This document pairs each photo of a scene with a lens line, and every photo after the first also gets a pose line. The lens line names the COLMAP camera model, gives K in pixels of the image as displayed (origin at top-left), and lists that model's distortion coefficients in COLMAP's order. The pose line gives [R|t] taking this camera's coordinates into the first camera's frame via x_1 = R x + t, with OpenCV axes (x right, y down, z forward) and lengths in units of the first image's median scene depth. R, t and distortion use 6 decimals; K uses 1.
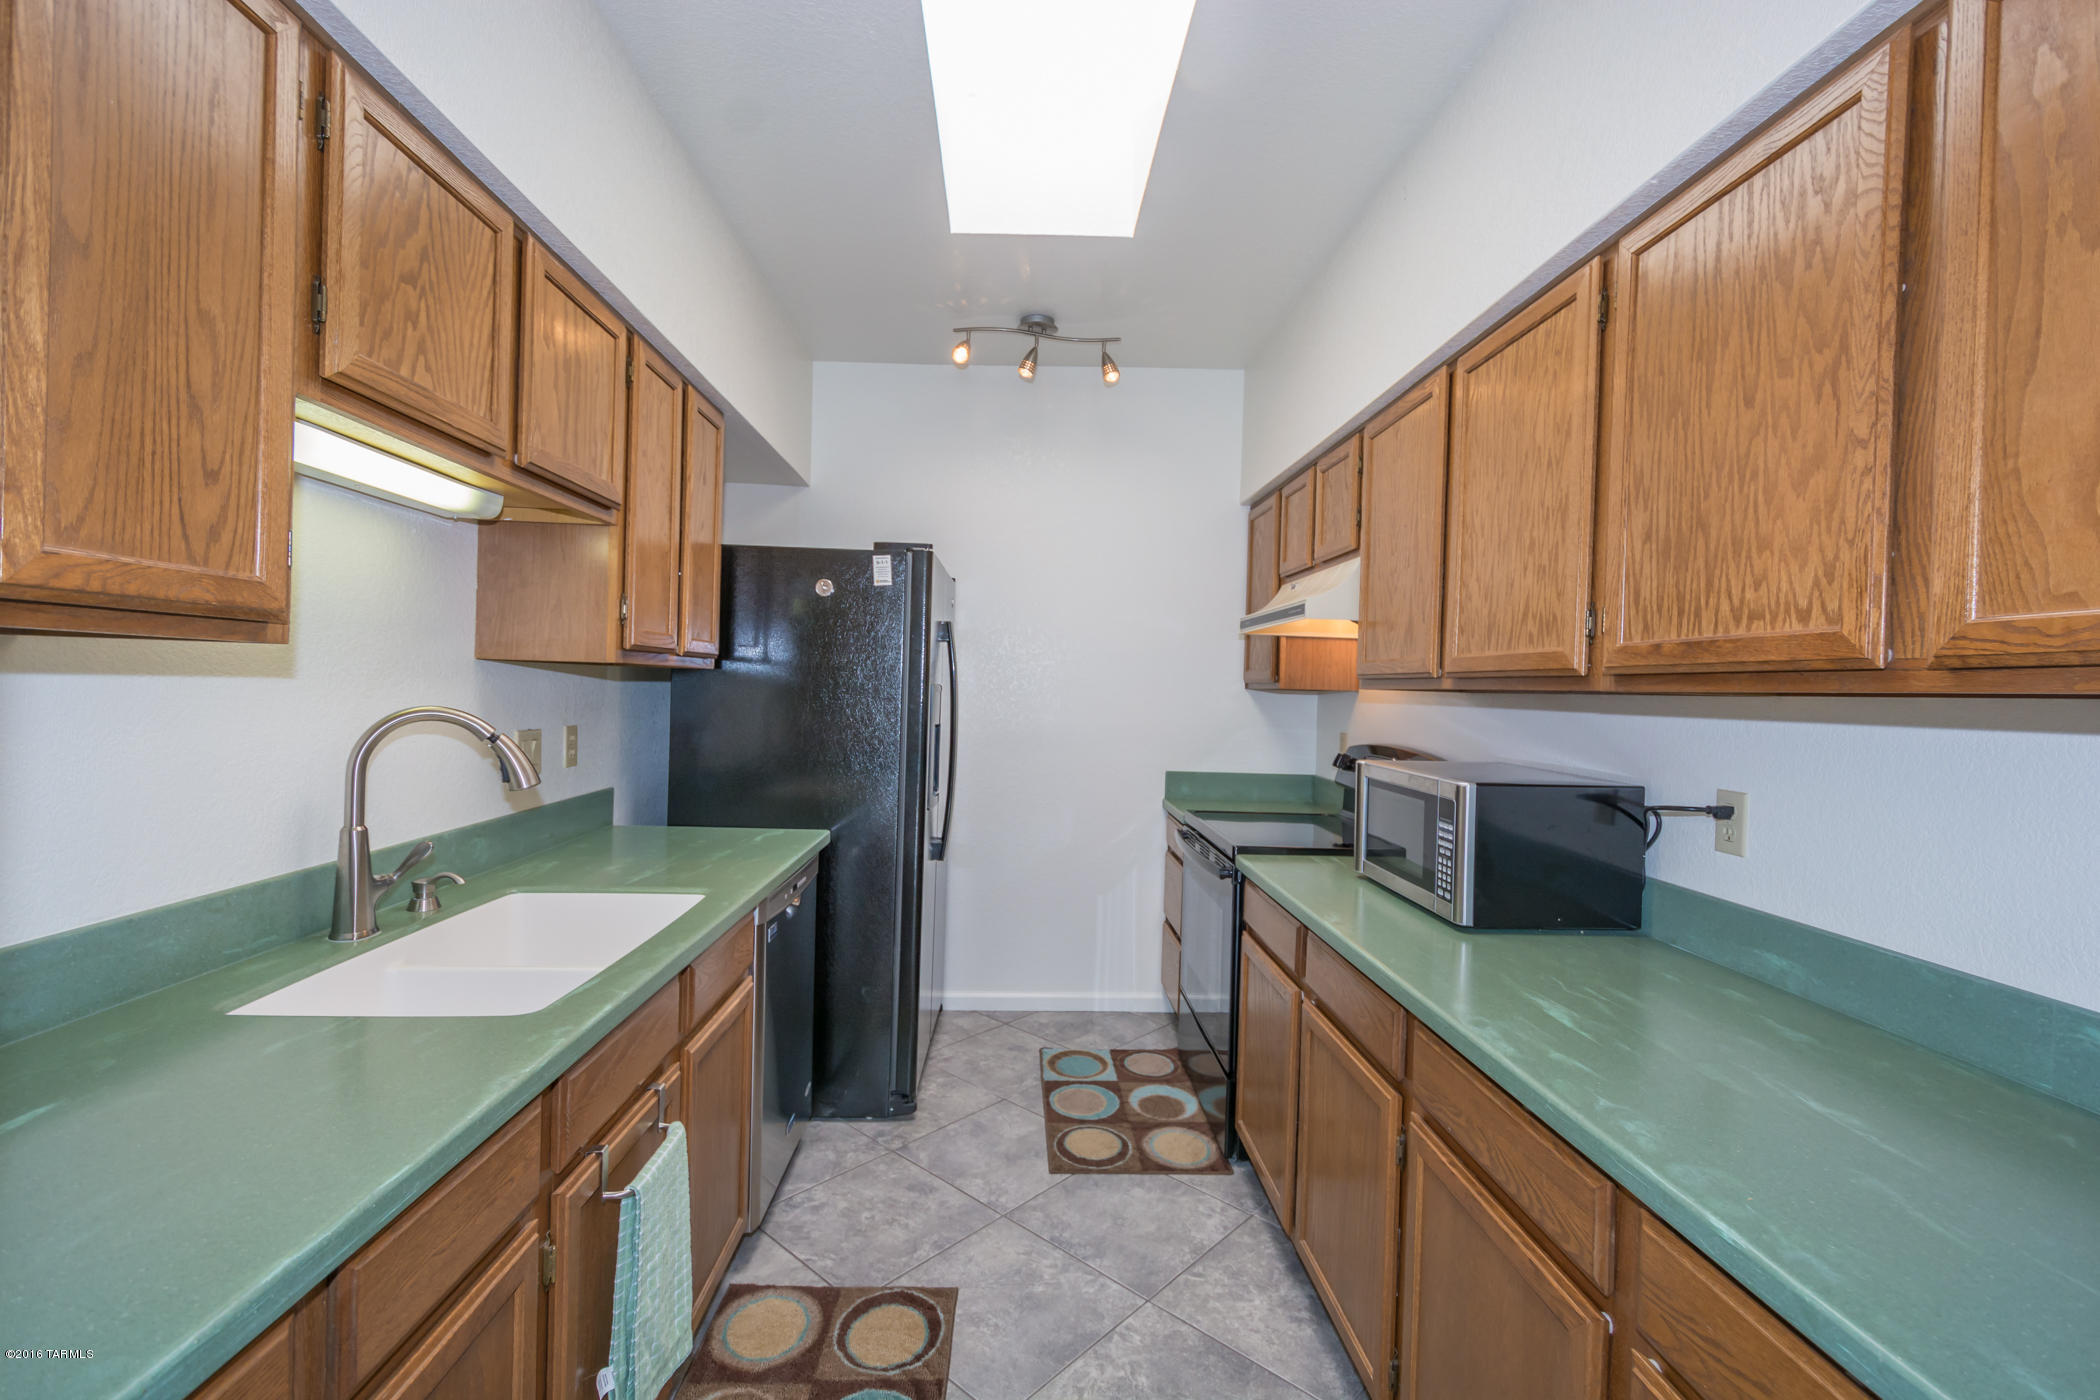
lens RADIAL K [[909.8, 0, 1047.0], [0, 909.8, 693.1], [0, 0, 1]] dist [0.010983, -0.004512]
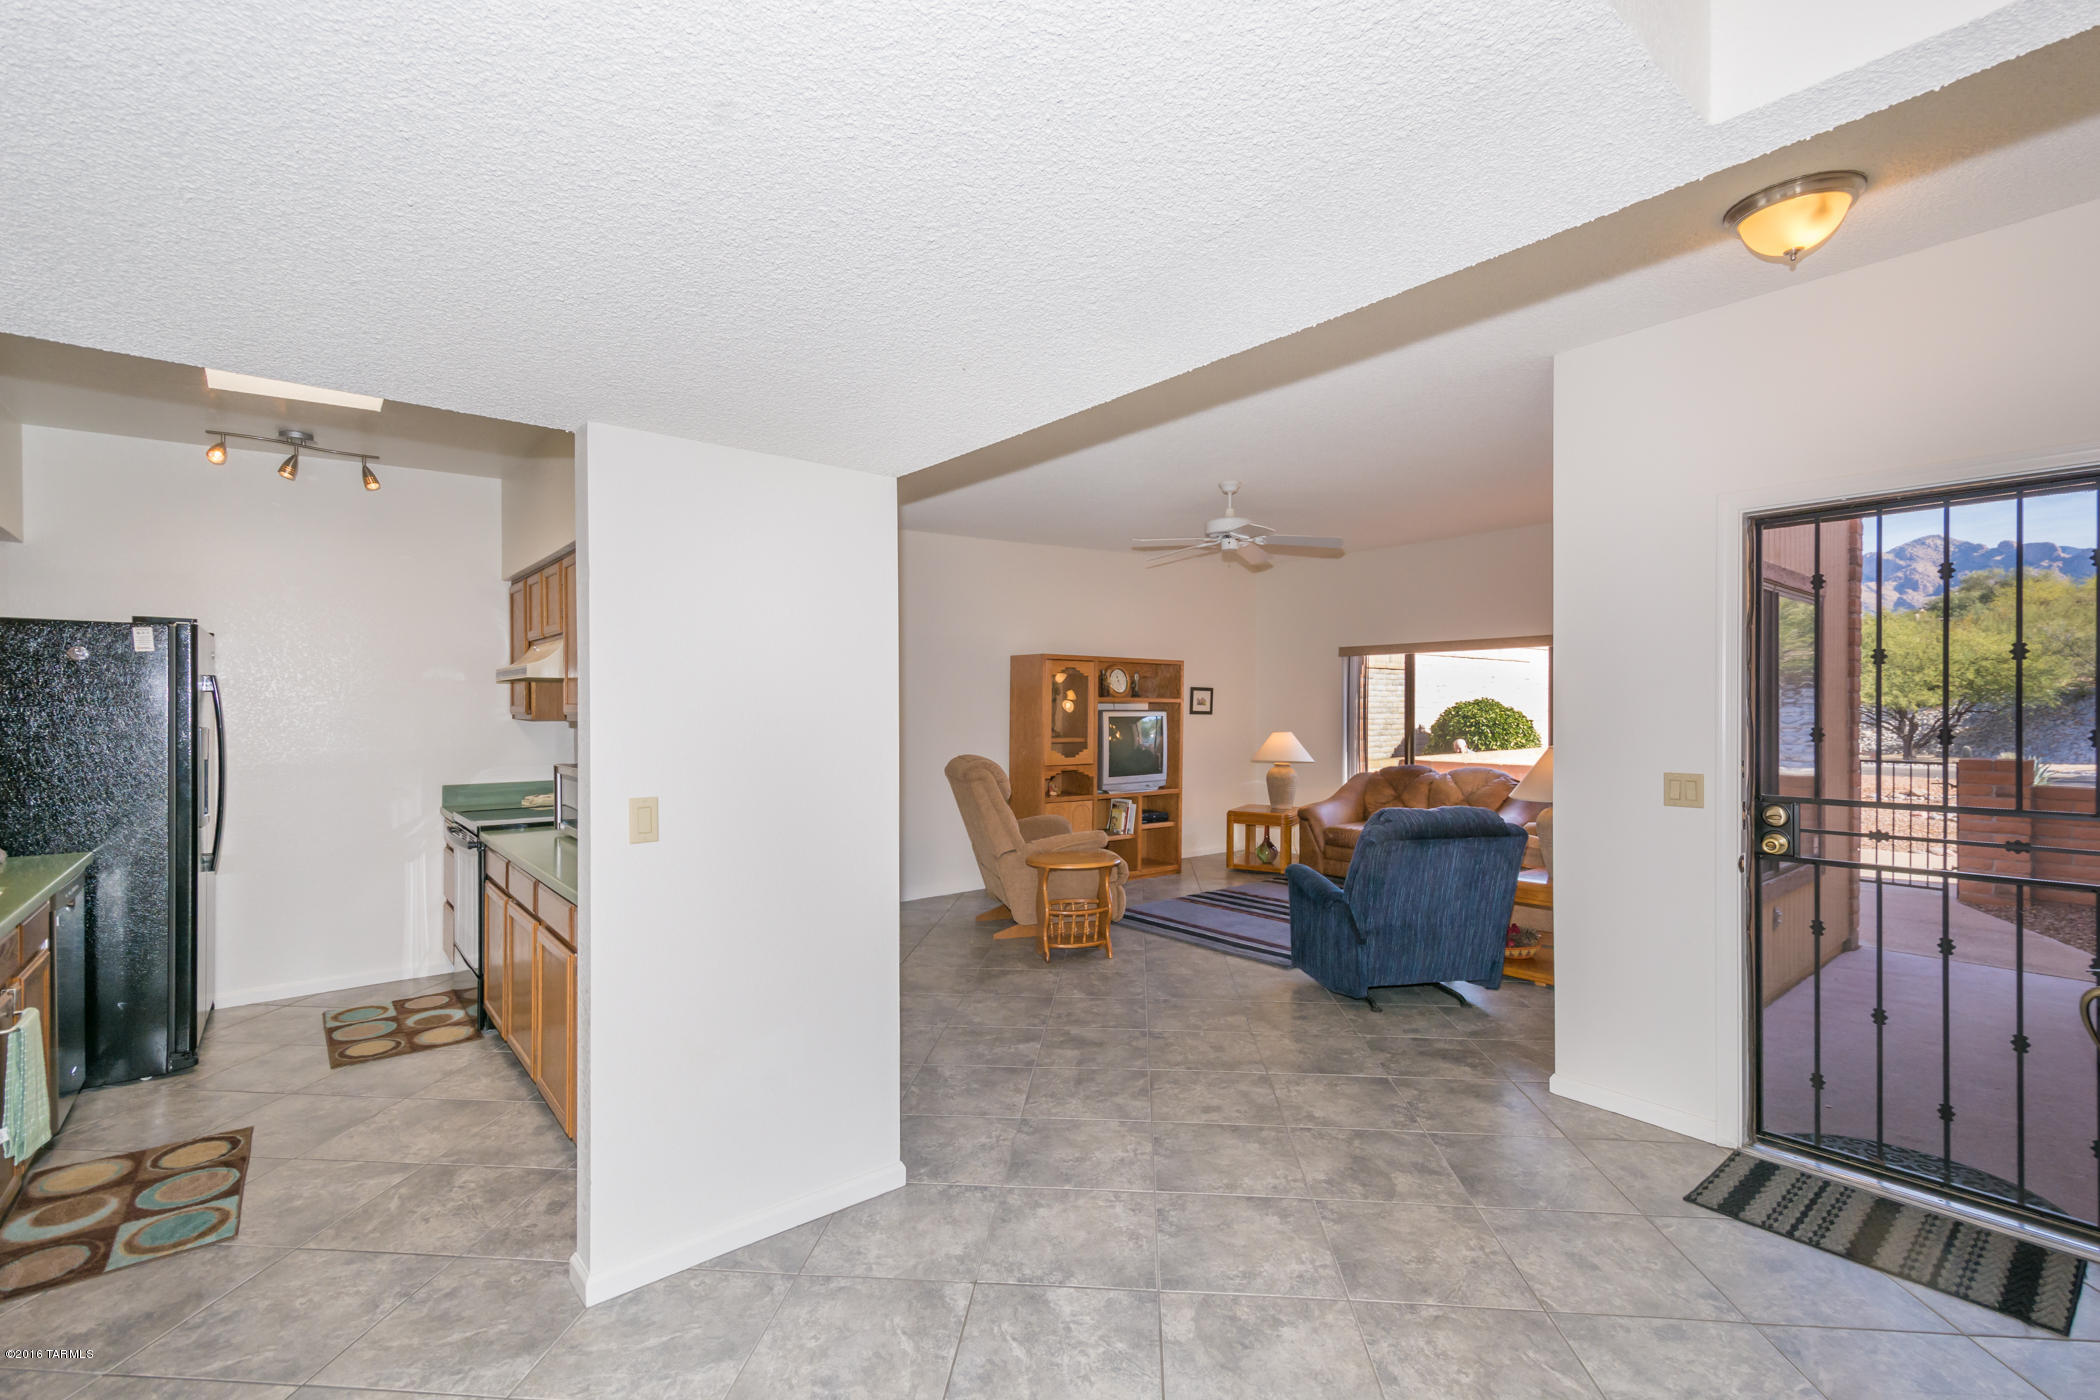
lens RADIAL K [[909.8, 0, 1045.1], [0, 909.8, 710.6], [0, 0, 1]] dist [0.010983, -0.004512]
pose [[0.790411, -0.031669, 0.611758, 0.024946], [0.029045, 0.999477, 0.014213, -0.019342], [-0.611888, 0.006535, 0.790917, -0.741576]]
